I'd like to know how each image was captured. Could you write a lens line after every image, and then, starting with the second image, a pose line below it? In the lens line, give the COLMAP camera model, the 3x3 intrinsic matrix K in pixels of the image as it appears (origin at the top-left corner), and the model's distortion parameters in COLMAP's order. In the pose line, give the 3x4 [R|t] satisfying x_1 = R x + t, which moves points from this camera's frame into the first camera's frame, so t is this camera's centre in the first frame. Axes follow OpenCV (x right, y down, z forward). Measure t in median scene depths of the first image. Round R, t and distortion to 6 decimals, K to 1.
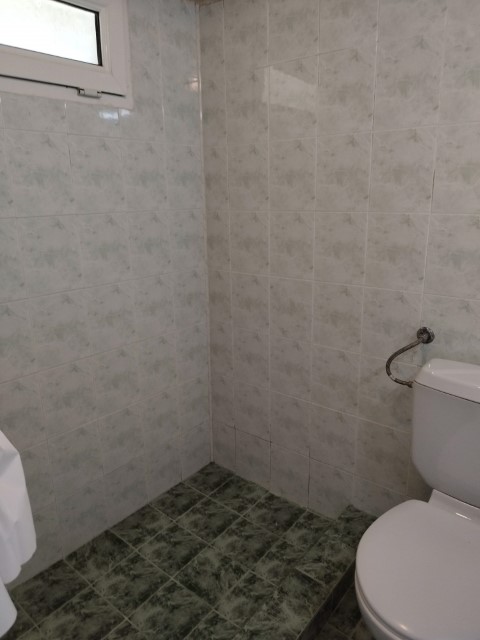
lens RADIAL K [[457.3, 0, 243.3], [0, 457.3, 318.5], [0, 0, 1]] dist [0.013436, -0.012441]
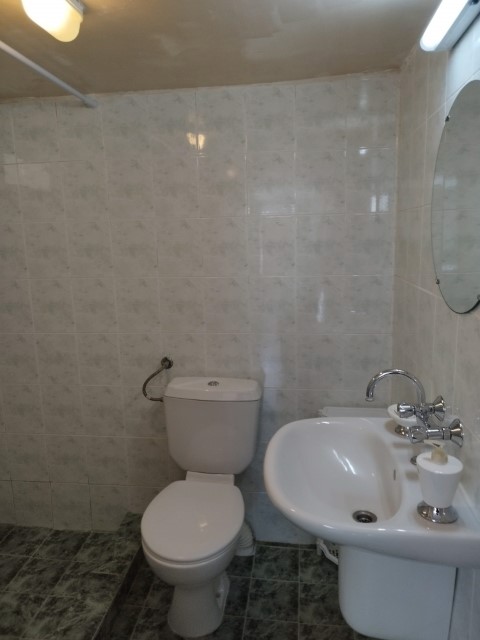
lens RADIAL K [[457.3, 0, 243.3], [0, 457.3, 318.5], [0, 0, 1]] dist [0.013436, -0.012441]
pose [[0.845339, -0.092346, 0.526188, -0.113069], [0.149174, 0.986572, -0.066510, 0.028065], [-0.512981, 0.134717, 0.847763, -0.285719]]
